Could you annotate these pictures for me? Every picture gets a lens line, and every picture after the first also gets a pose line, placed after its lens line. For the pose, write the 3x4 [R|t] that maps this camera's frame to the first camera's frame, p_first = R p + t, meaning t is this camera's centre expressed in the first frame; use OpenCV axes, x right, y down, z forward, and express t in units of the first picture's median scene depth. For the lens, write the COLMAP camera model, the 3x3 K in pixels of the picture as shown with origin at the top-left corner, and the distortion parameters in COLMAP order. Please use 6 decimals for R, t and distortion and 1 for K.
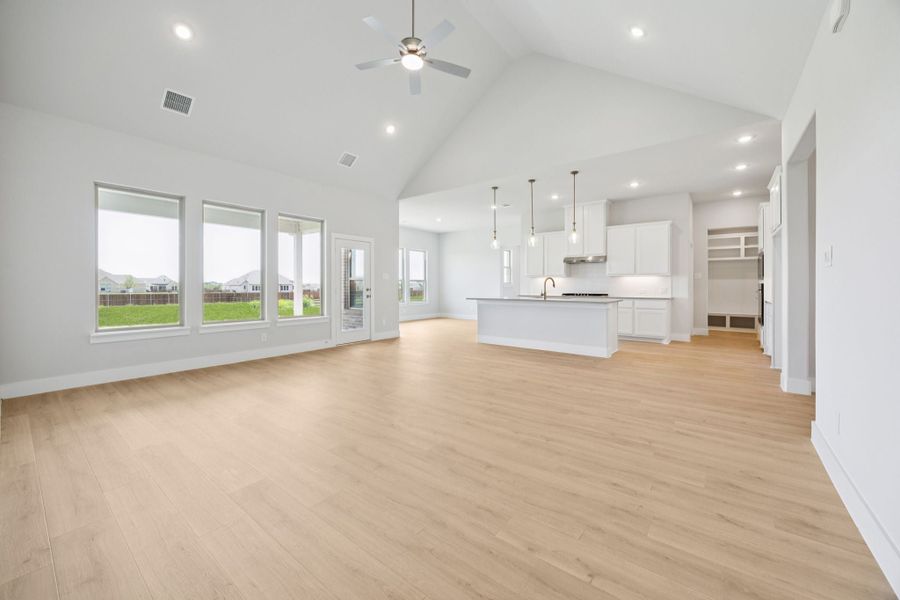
lens RADIAL K [[346.5, 0, 447.3], [0, 346.5, 296.3], [0, 0, 1]] dist [0.006308, 0.000172]
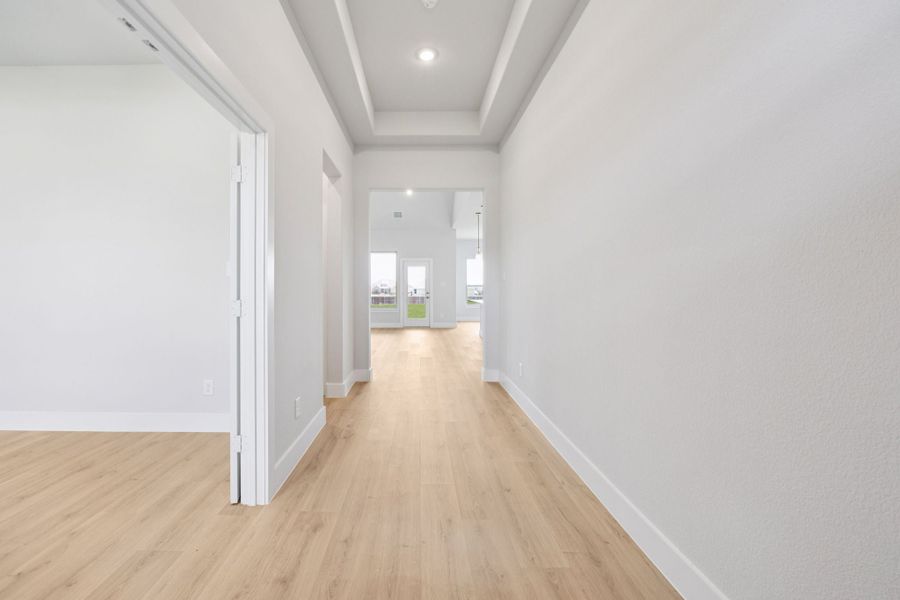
lens RADIAL K [[346.5, 0, 448.7], [0, 346.5, 300.4], [0, 0, 1]] dist [0.006308, 0.000172]
pose [[0.685807, 0.014487, -0.727639, 2.198065], [-0.010054, 0.999895, 0.010432, -0.010132], [0.727714, 0.000161, 0.685881, 0.089134]]
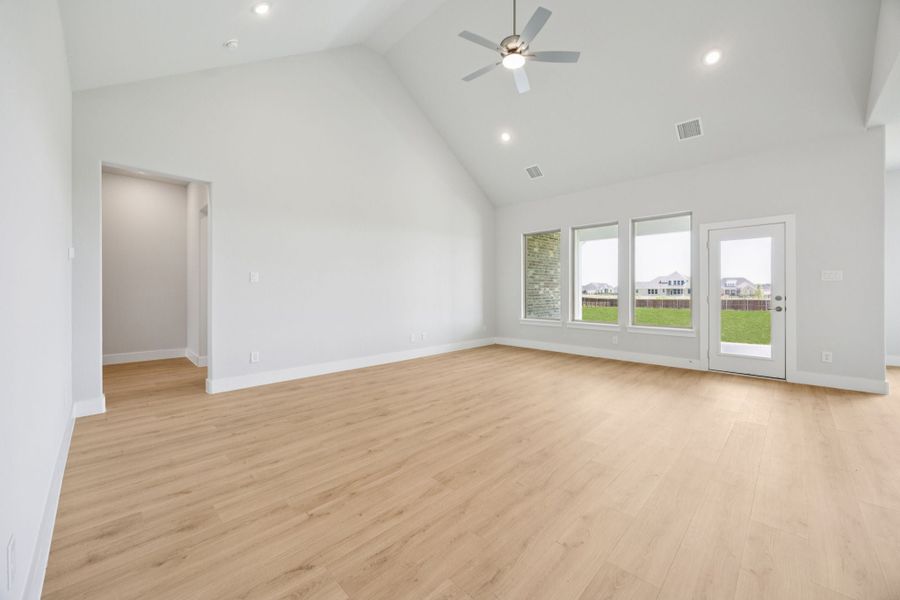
lens RADIAL K [[346.5, 0, 466.5], [0, 346.5, 287.7], [0, 0, 1]] dist [0.006308, 0.000172]
pose [[-0.095358, -0.013885, -0.995346, 1.085924], [-0.026234, 0.999590, -0.011430, -0.038345], [0.995097, 0.025022, -0.095683, 1.176176]]
